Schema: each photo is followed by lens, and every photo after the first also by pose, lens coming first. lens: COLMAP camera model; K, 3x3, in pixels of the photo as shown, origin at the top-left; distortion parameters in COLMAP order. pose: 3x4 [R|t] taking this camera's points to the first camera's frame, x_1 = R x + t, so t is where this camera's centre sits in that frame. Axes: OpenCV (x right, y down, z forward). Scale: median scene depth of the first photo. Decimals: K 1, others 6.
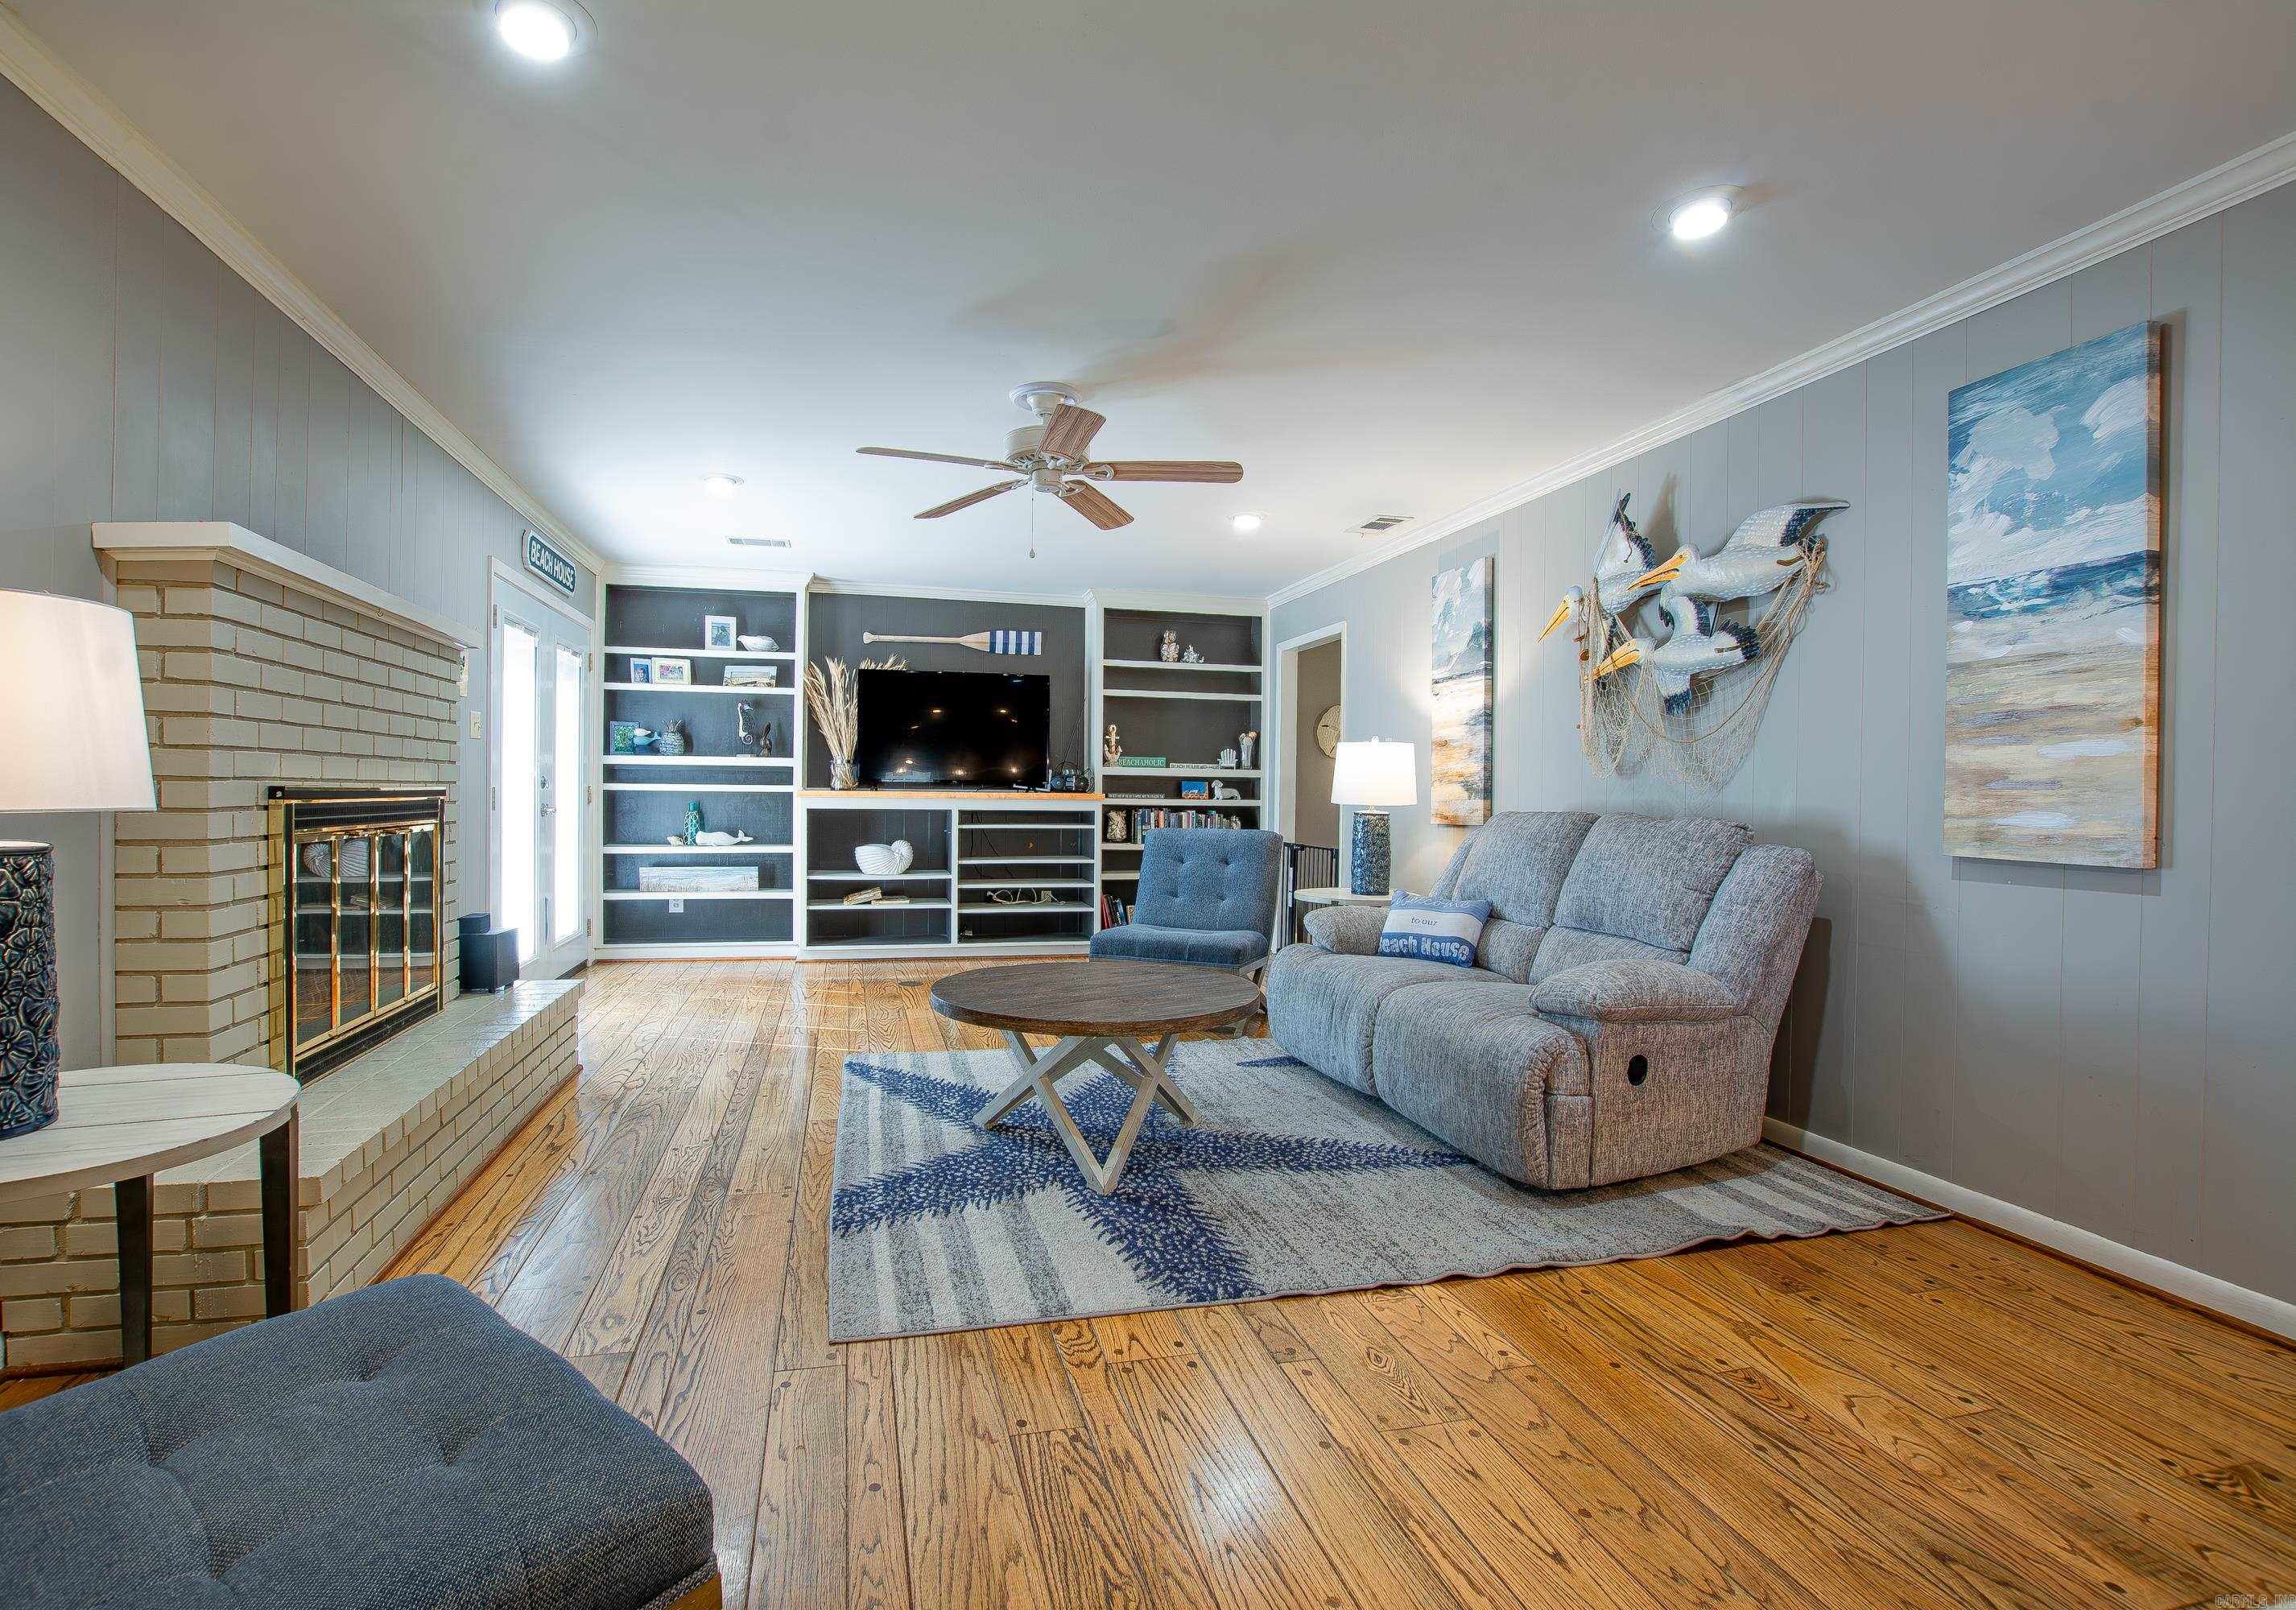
lens RADIAL K [[1066.4, 0, 1098.0], [0, 1066.4, 800.6], [0, 0, 1]] dist [-0.035270, 0.004771]
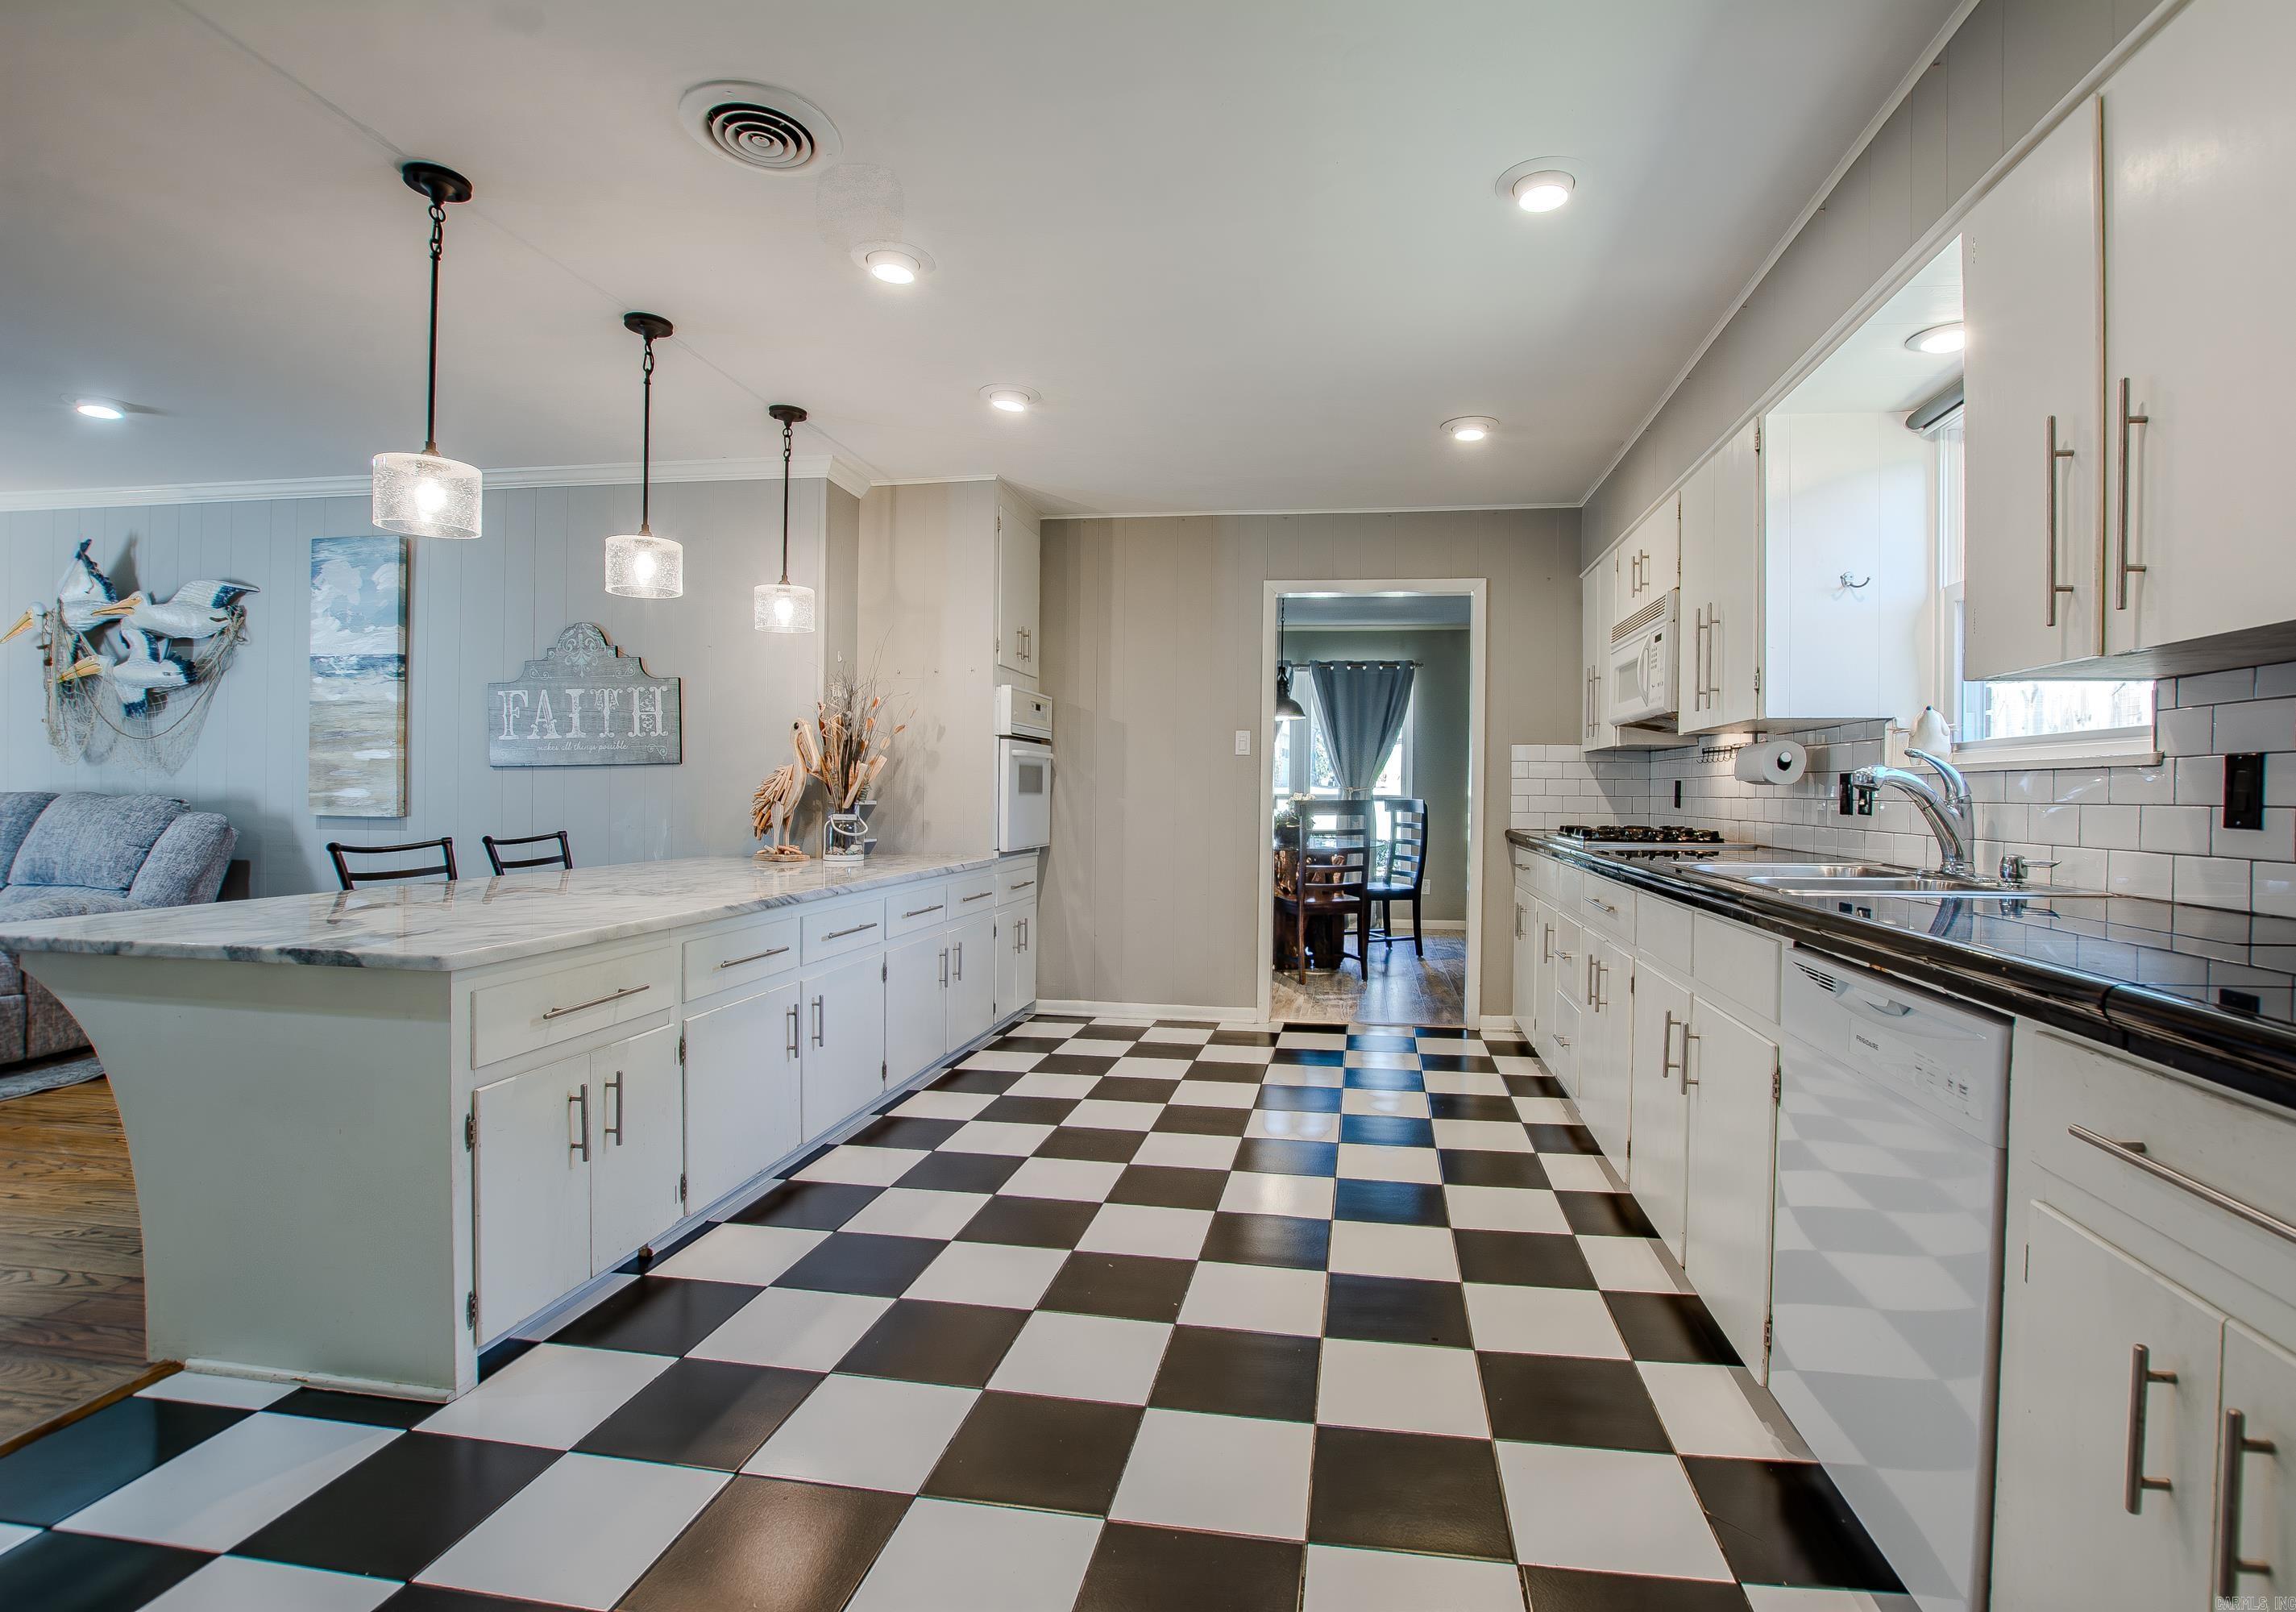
lens RADIAL K [[1085.8, 0, 1157.0], [0, 1085.8, 800.2], [0, 0, 1]] dist [-0.000332, 0.000142]
pose [[0.402014, -0.012572, 0.915547, -0.187627], [0.001805, 0.999915, 0.012938, 0.006948], [-0.915632, -0.003548, 0.402002, -0.738186]]
